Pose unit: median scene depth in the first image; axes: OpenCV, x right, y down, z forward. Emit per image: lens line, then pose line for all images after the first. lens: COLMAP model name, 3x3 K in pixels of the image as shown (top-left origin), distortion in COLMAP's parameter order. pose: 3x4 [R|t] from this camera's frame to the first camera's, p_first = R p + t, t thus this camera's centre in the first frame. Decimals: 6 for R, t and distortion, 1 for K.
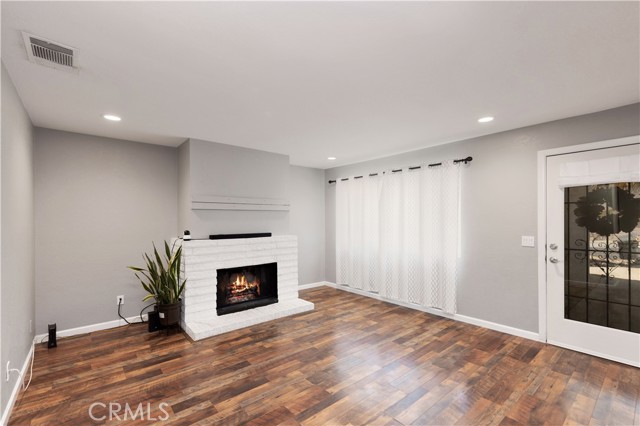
lens RADIAL K [[282.1, 0, 319.8], [0, 282.1, 219.2], [0, 0, 1]] dist [0.001279, -0.000078]
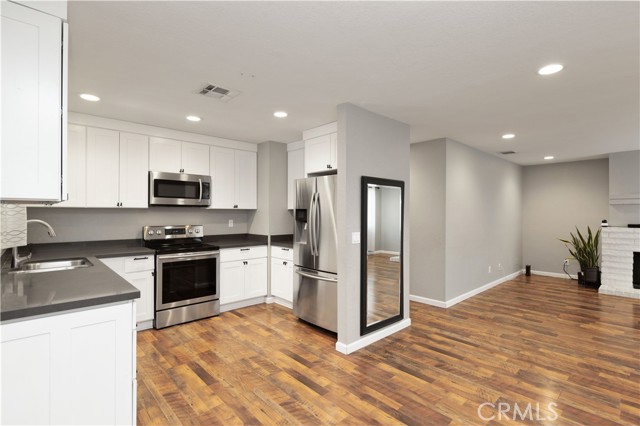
lens RADIAL K [[304.6, 0, 320.0], [0, 304.6, 213.0], [0, 0, 1]] dist [0.003659, 0.000584]
pose [[0.041511, 0.000671, -0.999138, 0.979575], [-0.003451, 0.999994, 0.000528, 0.010386], [0.999132, 0.003426, 0.041513, -0.474199]]
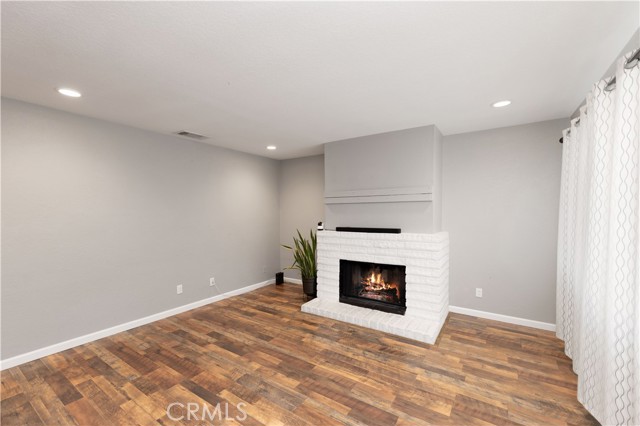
lens RADIAL K [[270.7, 0, 321.0], [0, 270.7, 221.6], [0, 0, 1]] dist [0.001003, 0.000086]
pose [[0.282998, 0.037188, -0.958399, 0.624092], [0.001261, 0.999233, 0.039145, -0.005914], [0.959120, -0.012287, 0.282734, 0.669096]]
